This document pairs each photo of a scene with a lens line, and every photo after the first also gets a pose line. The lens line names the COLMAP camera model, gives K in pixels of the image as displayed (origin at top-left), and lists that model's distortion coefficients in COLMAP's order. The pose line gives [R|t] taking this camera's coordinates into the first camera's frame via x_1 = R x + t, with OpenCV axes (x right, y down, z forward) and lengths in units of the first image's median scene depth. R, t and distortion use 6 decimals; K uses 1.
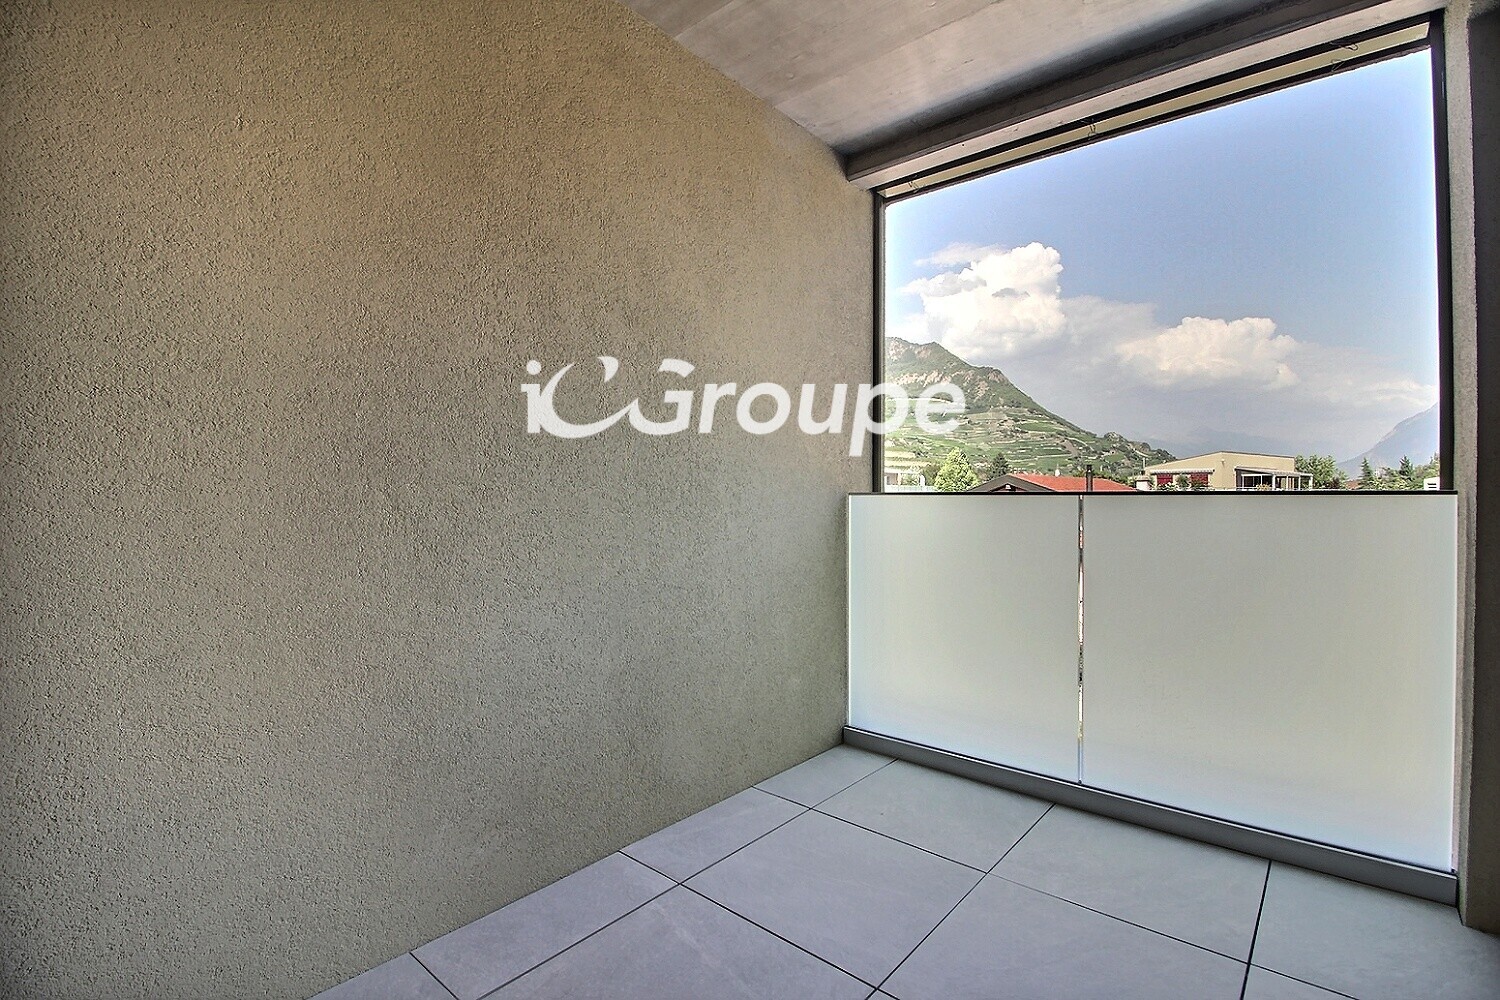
lens RADIAL K [[694.7, 0, 750.3], [0, 694.7, 498.0], [0, 0, 1]] dist [-0.003699, -0.000498]
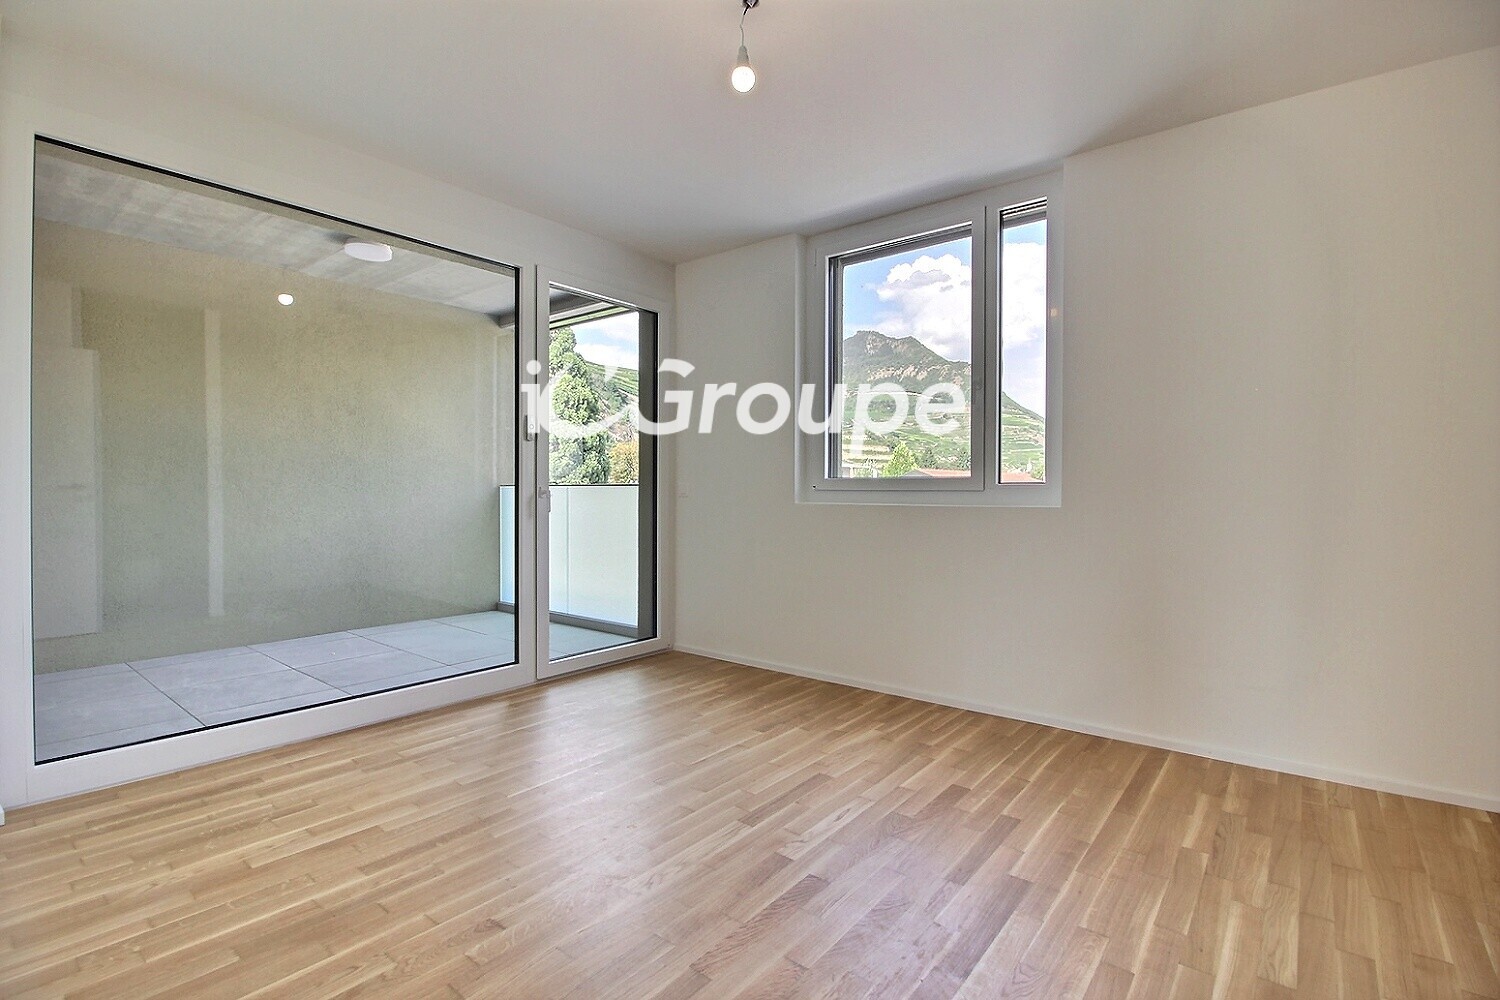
lens RADIAL K [[694.7, 0, 749.7], [0, 694.7, 498.5], [0, 0, 1]] dist [-0.003699, -0.000498]
pose [[0.999647, 0.001532, 0.026525, 0.822535], [-0.001826, 0.999937, 0.011040, 0.007849], [-0.026507, -0.011085, 0.999587, -1.038259]]
